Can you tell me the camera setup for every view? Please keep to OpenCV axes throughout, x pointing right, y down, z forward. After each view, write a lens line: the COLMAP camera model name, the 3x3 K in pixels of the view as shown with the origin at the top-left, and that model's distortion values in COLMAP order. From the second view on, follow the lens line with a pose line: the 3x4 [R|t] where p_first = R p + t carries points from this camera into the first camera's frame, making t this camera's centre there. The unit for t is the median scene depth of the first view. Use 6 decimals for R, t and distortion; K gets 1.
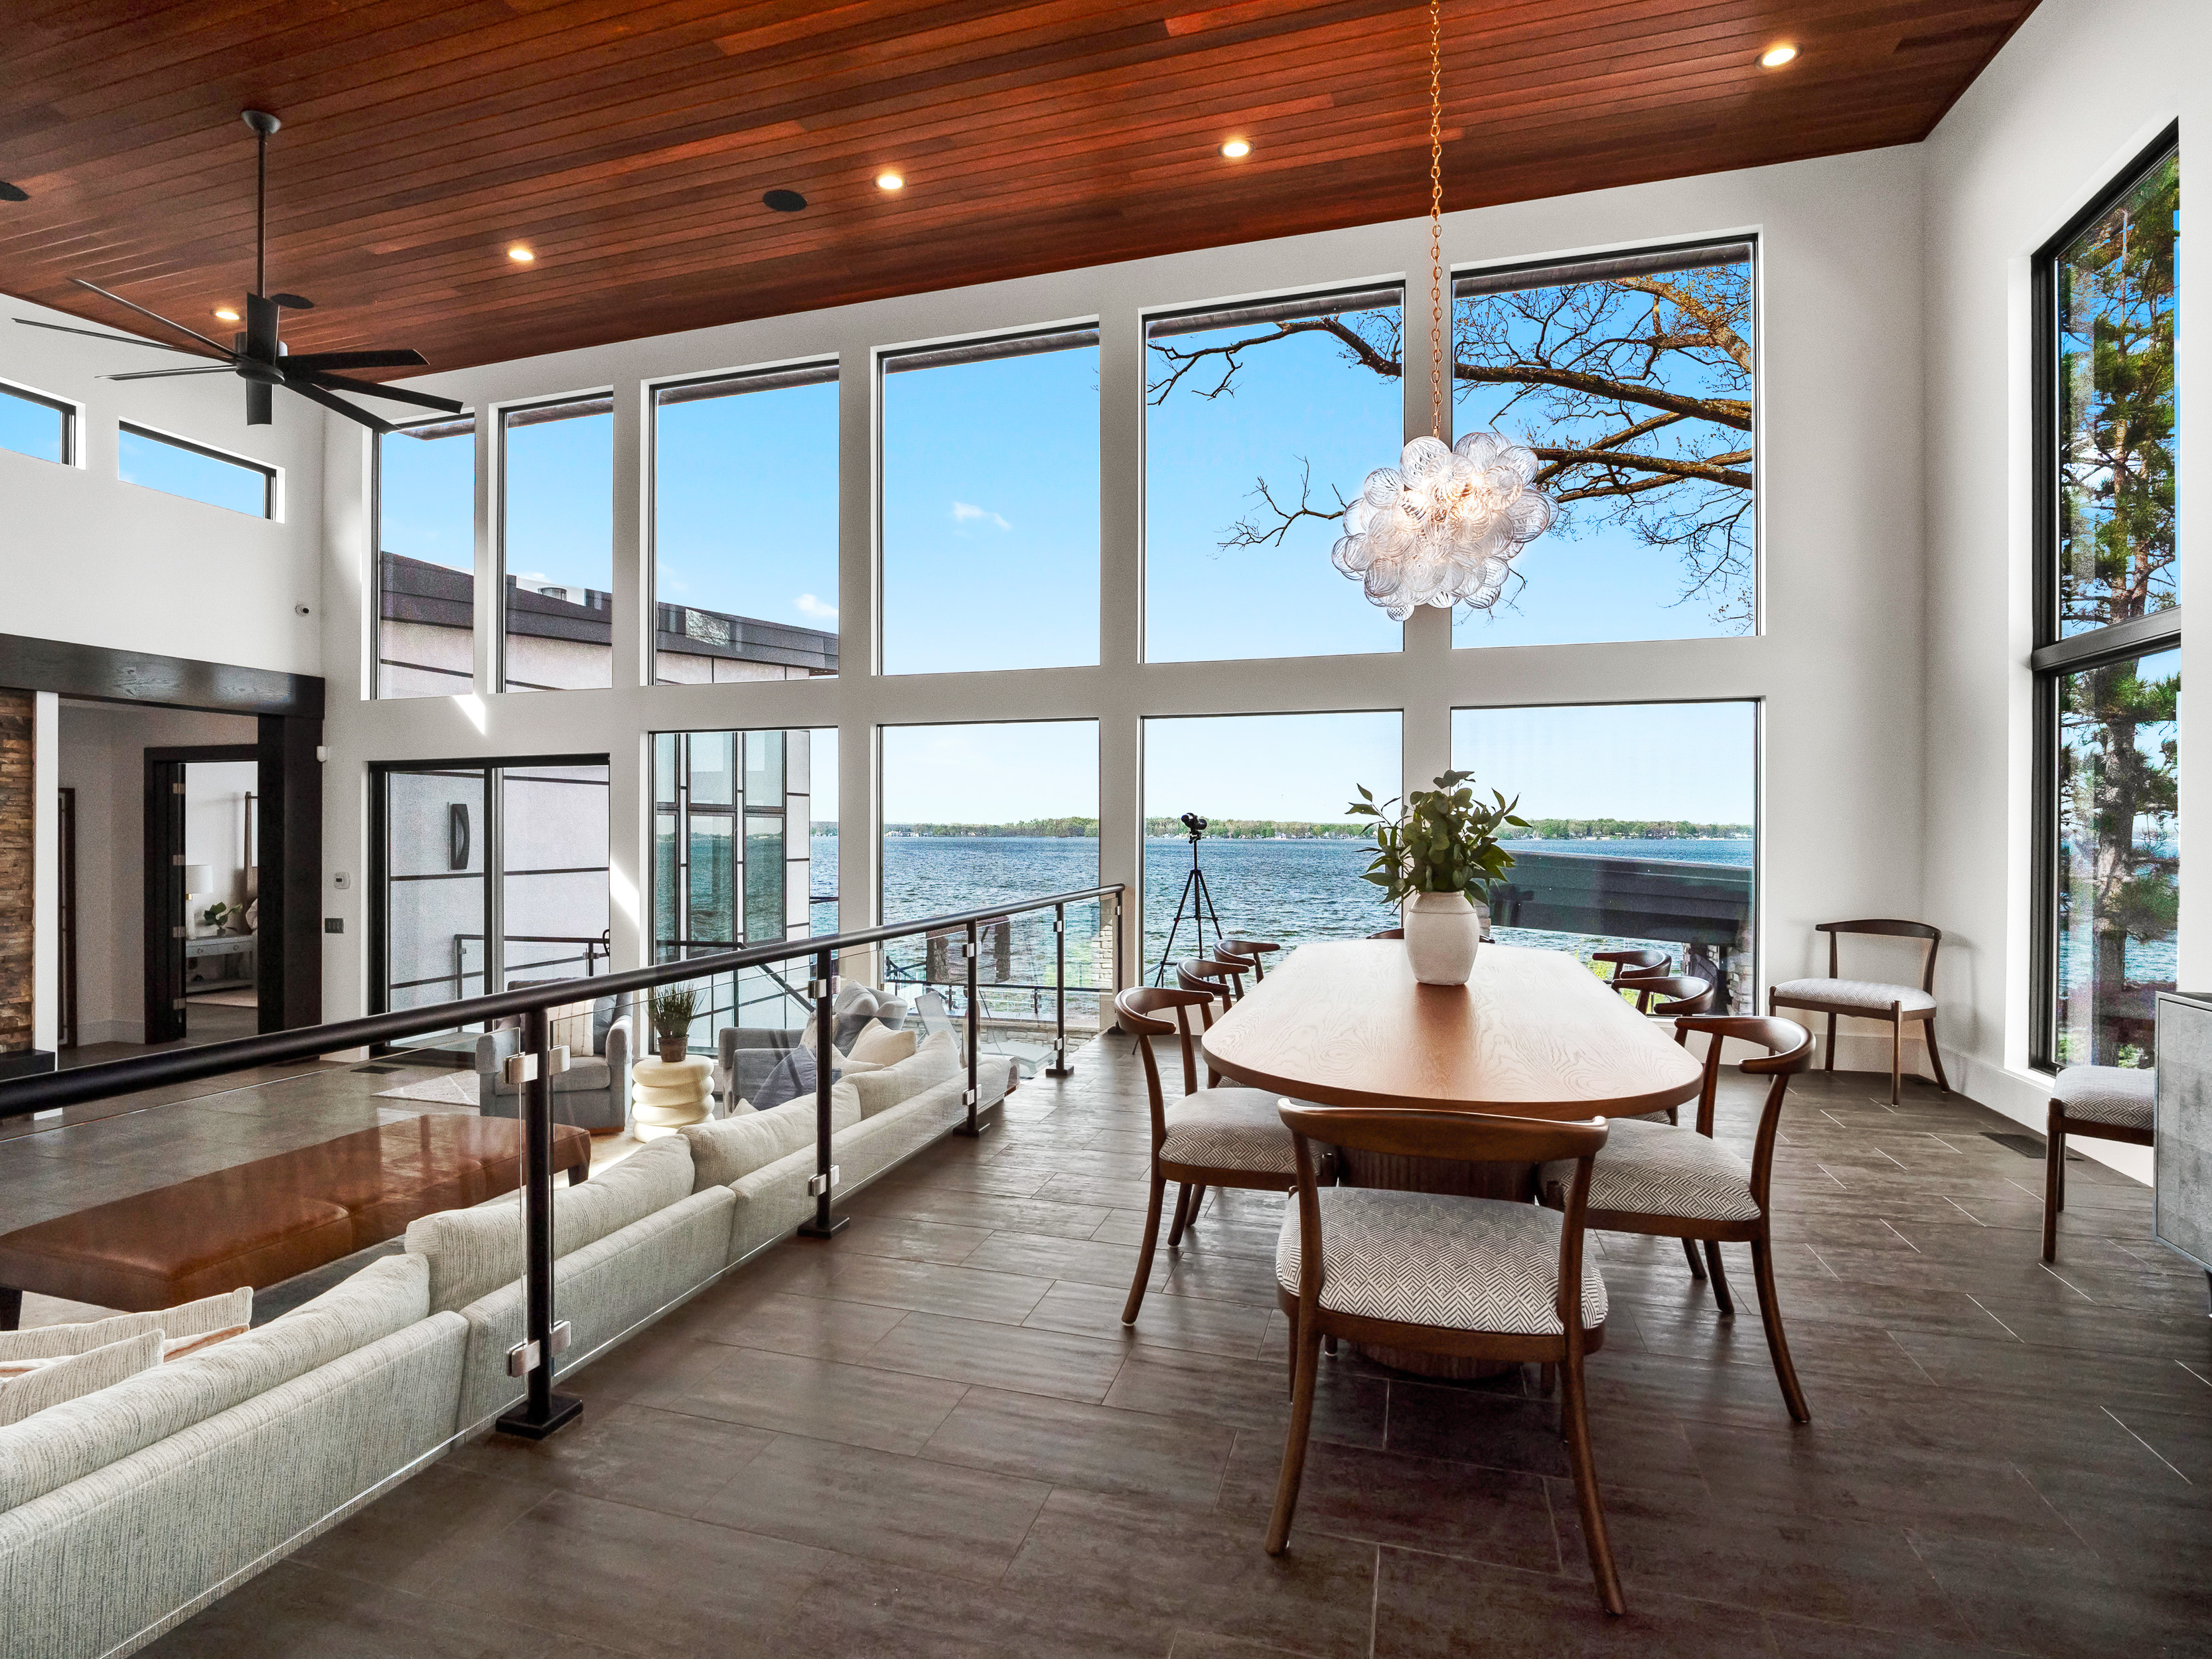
lens RADIAL K [[1084.1, 0, 1105.3], [0, 1084.1, 835.9], [0, 0, 1]] dist [-0.013972, 0.001927]
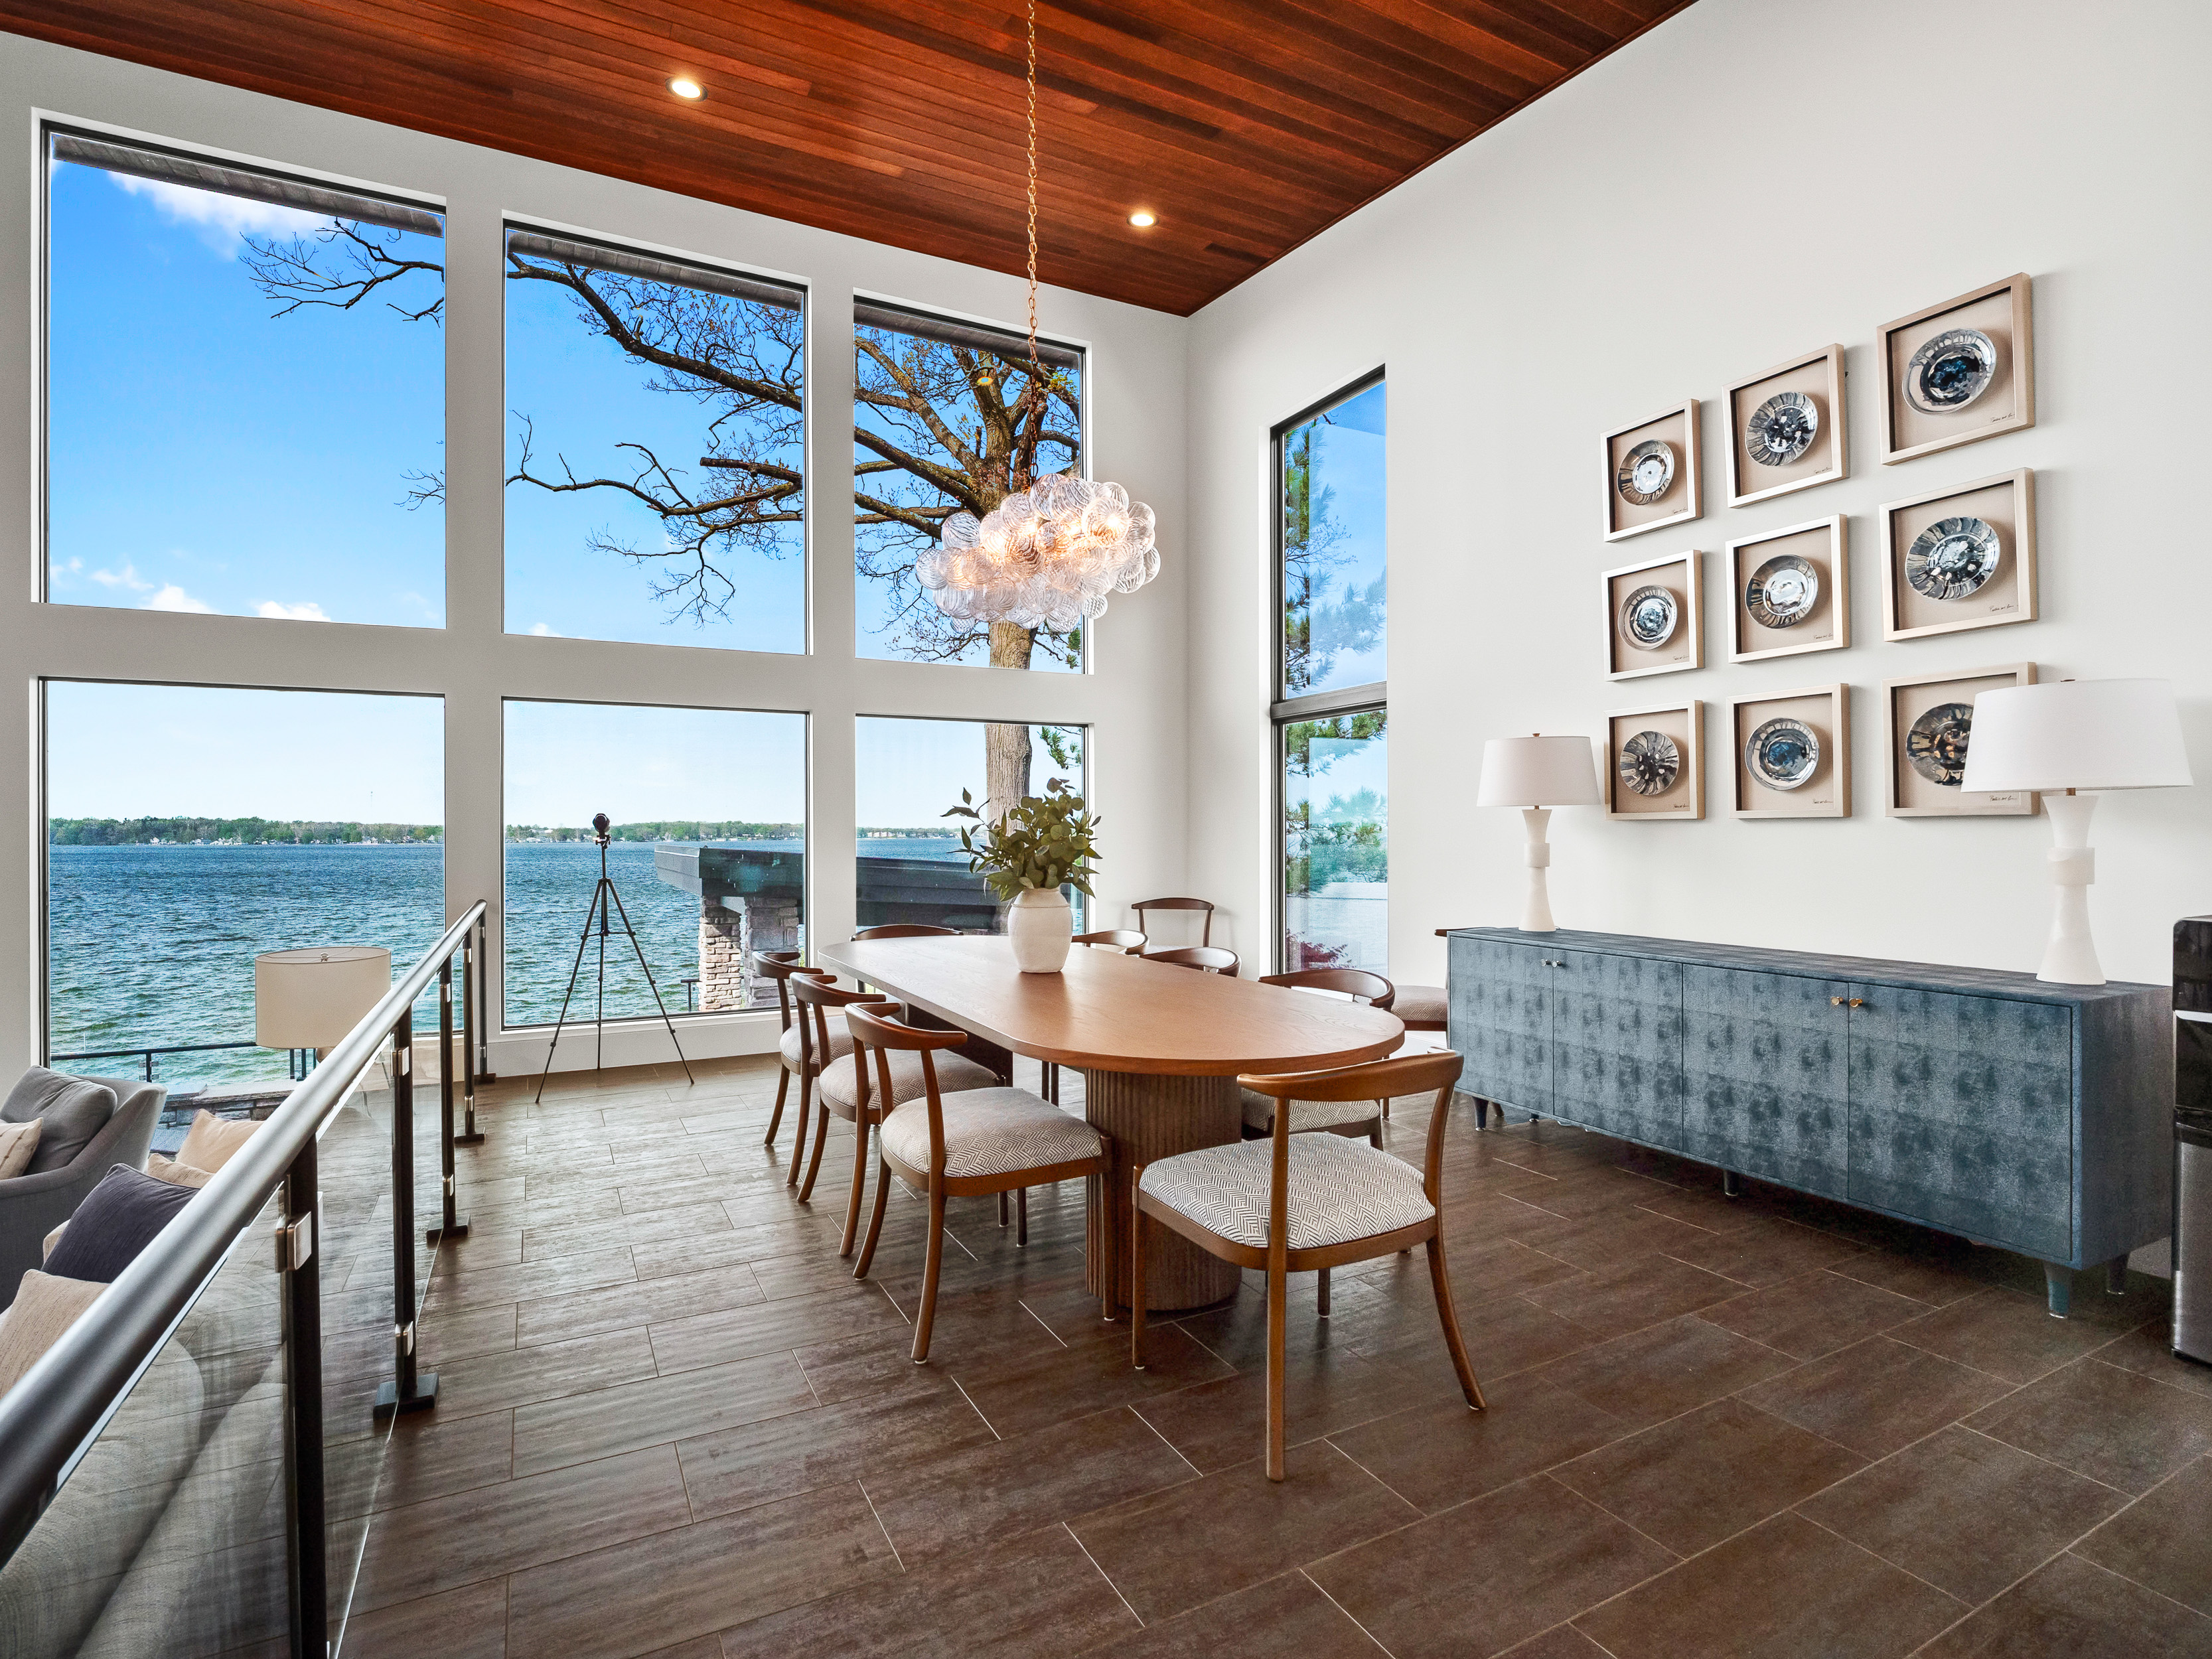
lens RADIAL K [[1075.2, 0, 1082.4], [0, 1075.2, 835.9], [0, 0, 1]] dist [-0.004561, -0.000112]
pose [[0.731702, -0.006138, 0.681597, -0.198843], [0.007367, 0.999972, 0.001097, -0.000768], [-0.681585, 0.004219, 0.731727, 0.083316]]
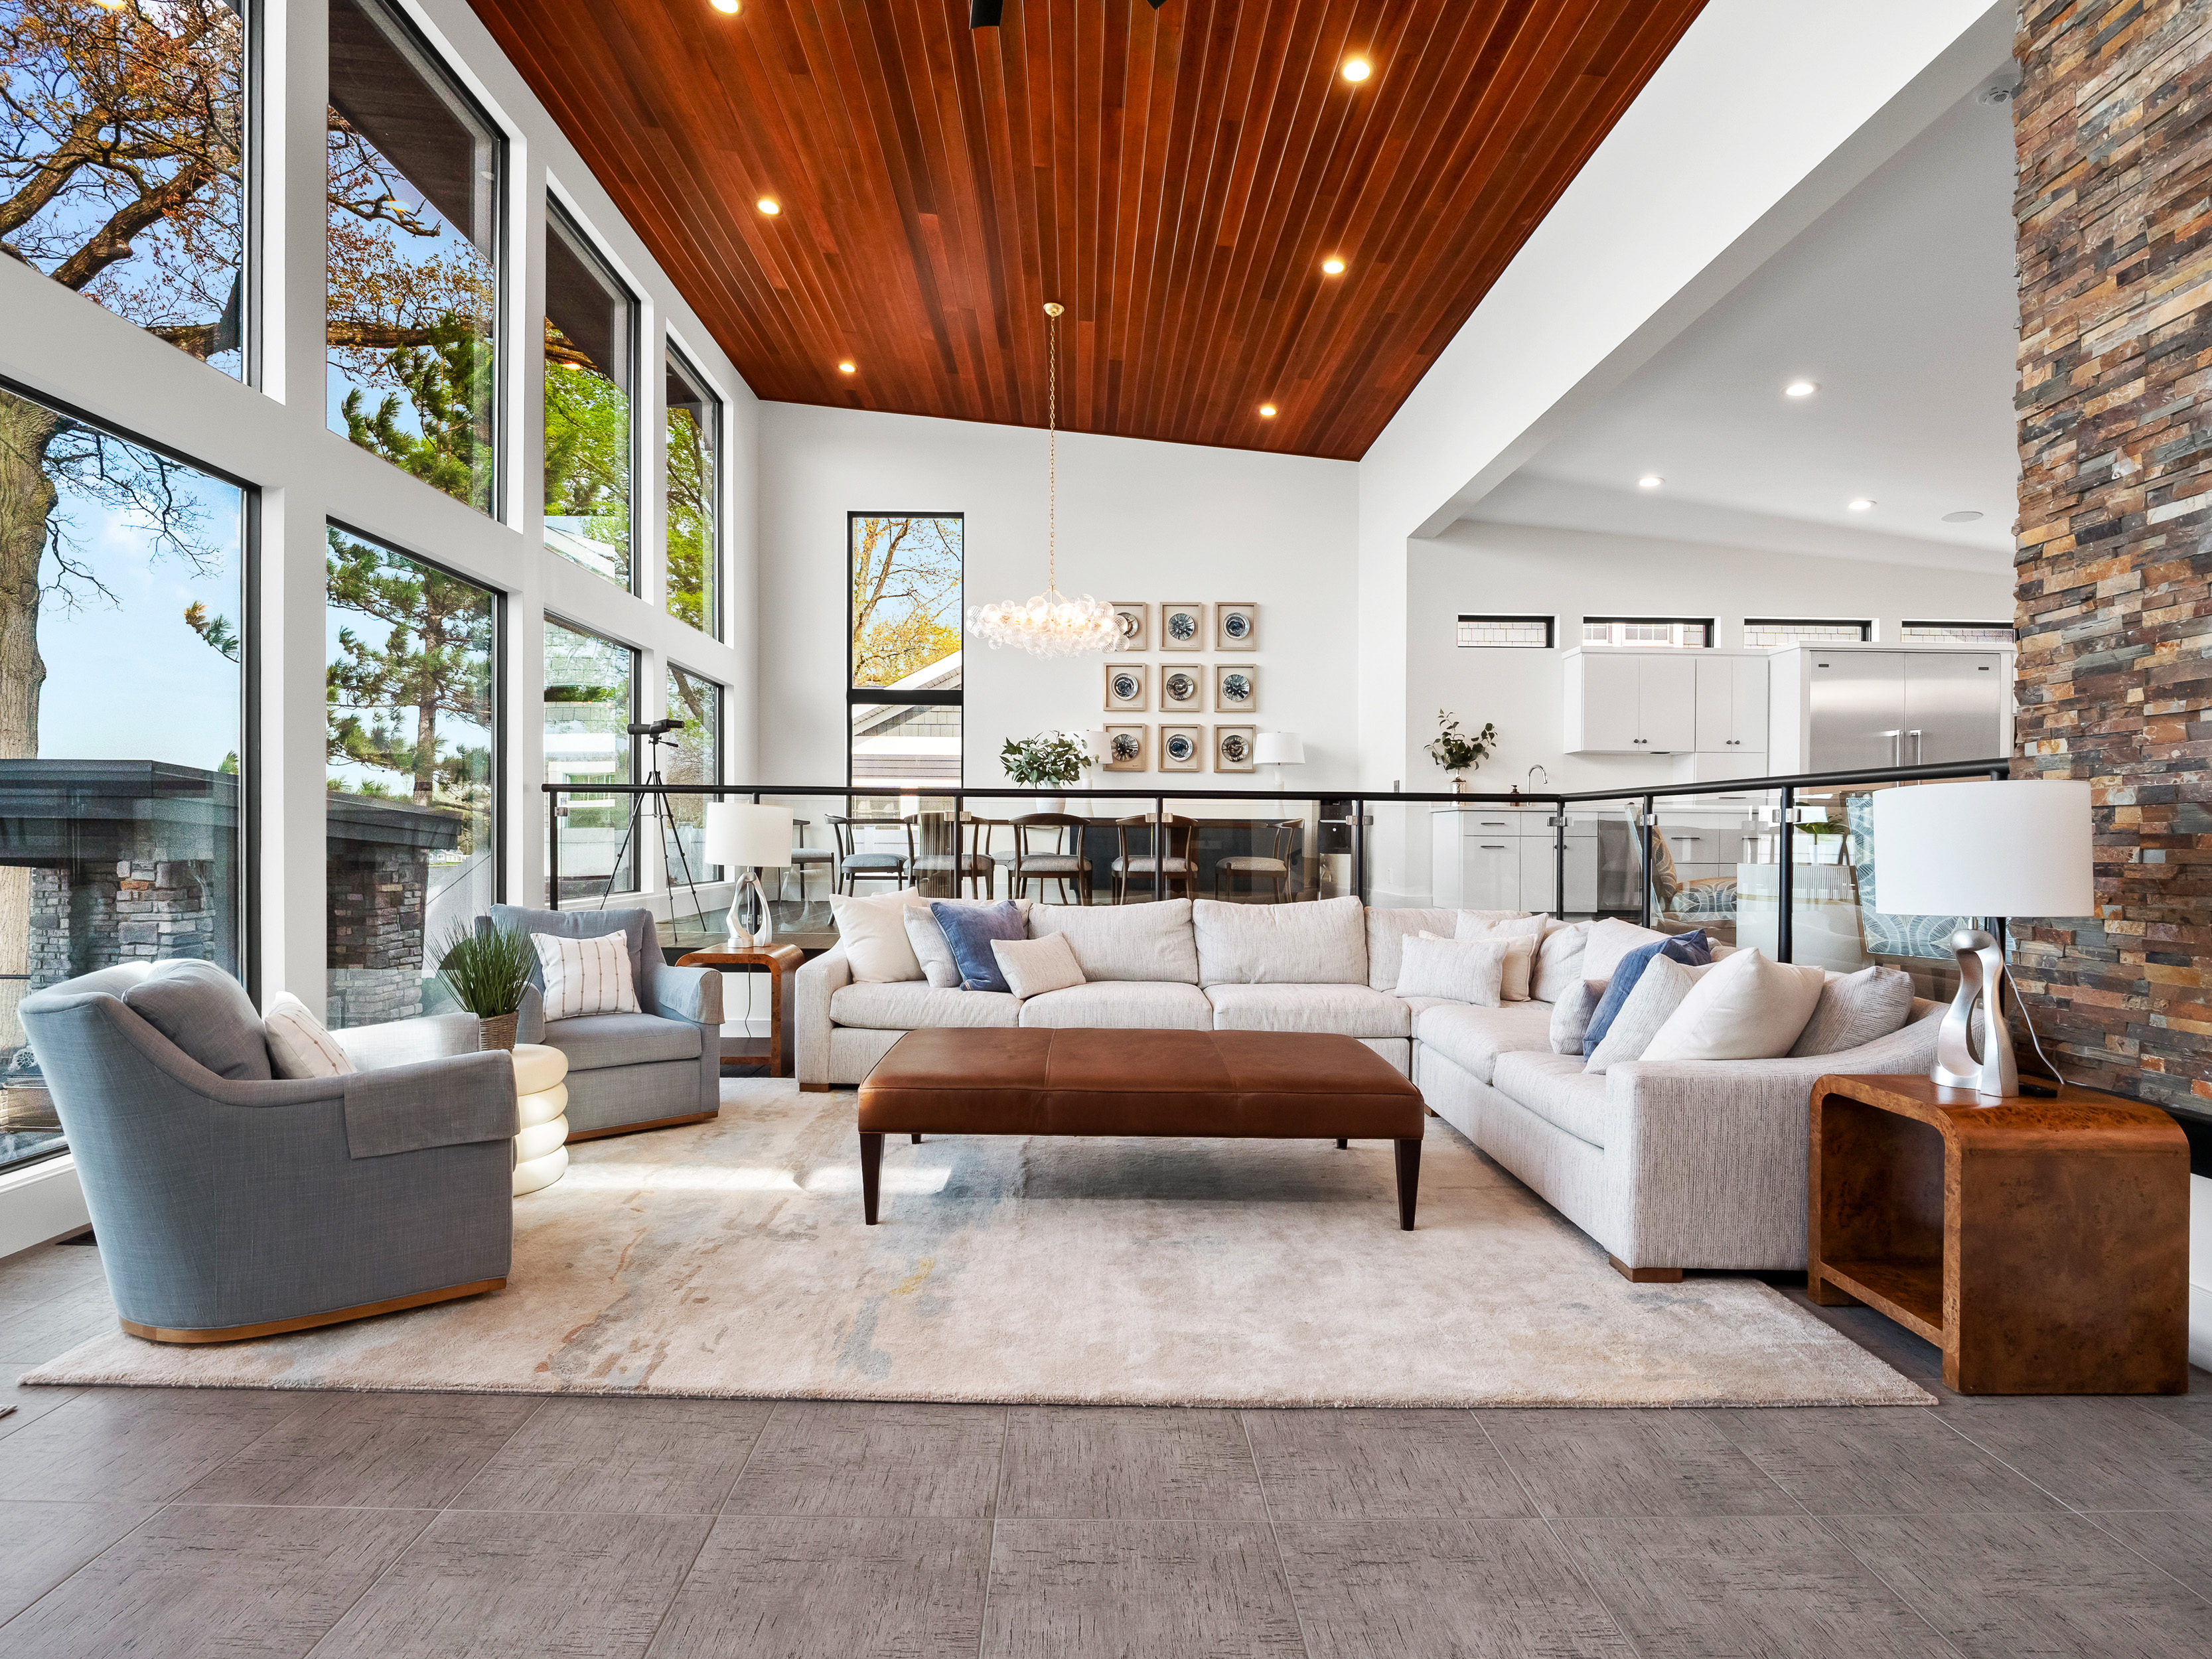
lens RADIAL K [[1084.1, 0, 1105.3], [0, 1084.1, 835.9], [0, 0, 1]] dist [-0.013972, 0.001927]
pose [[-0.294188, -0.003172, 0.955742, -0.987826], [-0.003868, 0.999990, 0.002128, 0.082932], [-0.955740, -0.003071, -0.294198, 0.812357]]
